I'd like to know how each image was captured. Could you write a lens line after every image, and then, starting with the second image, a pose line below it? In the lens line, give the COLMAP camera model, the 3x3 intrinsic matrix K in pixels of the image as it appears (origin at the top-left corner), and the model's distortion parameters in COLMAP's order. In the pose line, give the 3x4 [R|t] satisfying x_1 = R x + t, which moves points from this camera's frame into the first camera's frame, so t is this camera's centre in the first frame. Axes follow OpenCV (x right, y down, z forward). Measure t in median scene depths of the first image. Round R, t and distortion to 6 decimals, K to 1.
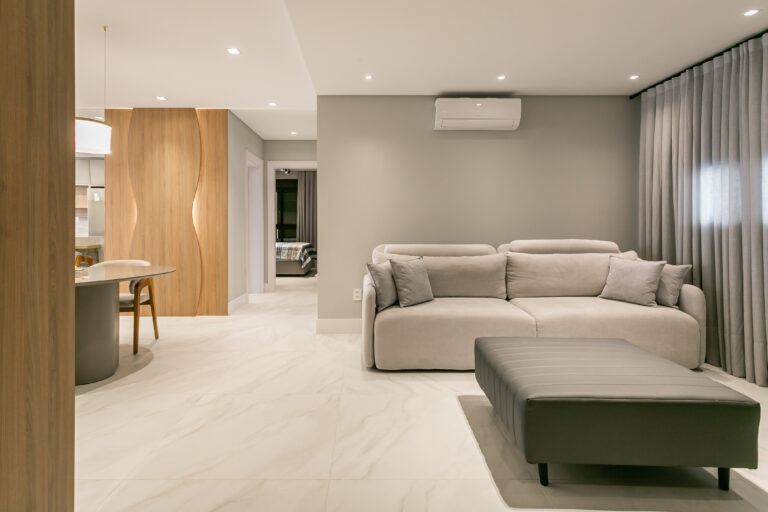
lens RADIAL K [[396.0, 0, 362.1], [0, 396.0, 228.7], [0, 0, 1]] dist [-0.000289, 0.000517]
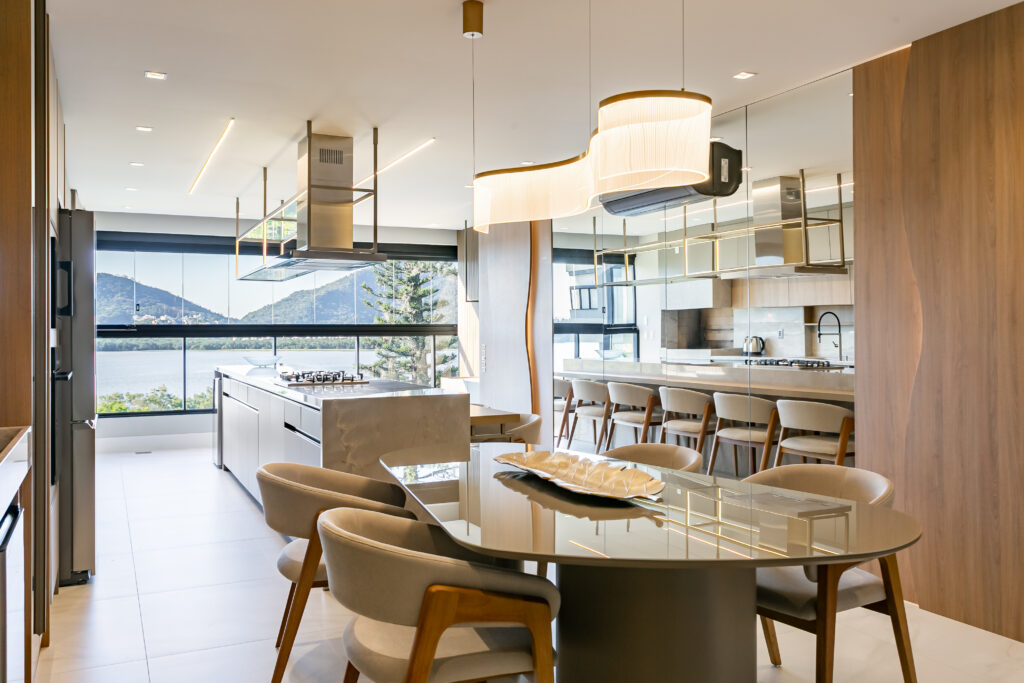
lens RADIAL K [[844.7, 0, 510.5], [0, 844.7, 328.5], [0, 0, 1]] dist [0.006077, 0.004633]
pose [[0.429793, -0.007546, -0.902896, -0.026463], [0.001116, 0.999969, -0.007826, -0.031590], [0.902927, 0.002356, 0.429788, 0.317685]]
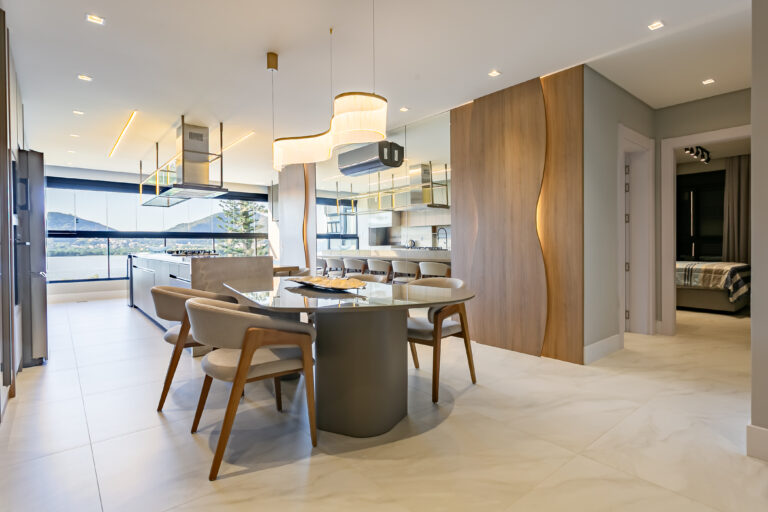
lens RADIAL K [[396.0, 0, 413.0], [0, 396.0, 250.2], [0, 0, 1]] dist [-0.000289, 0.000517]
pose [[0.666310, 0.004612, -0.745661, -0.024597], [0.003817, 0.999947, 0.009595, 0.011520], [0.745665, -0.009239, 0.666257, 0.323652]]
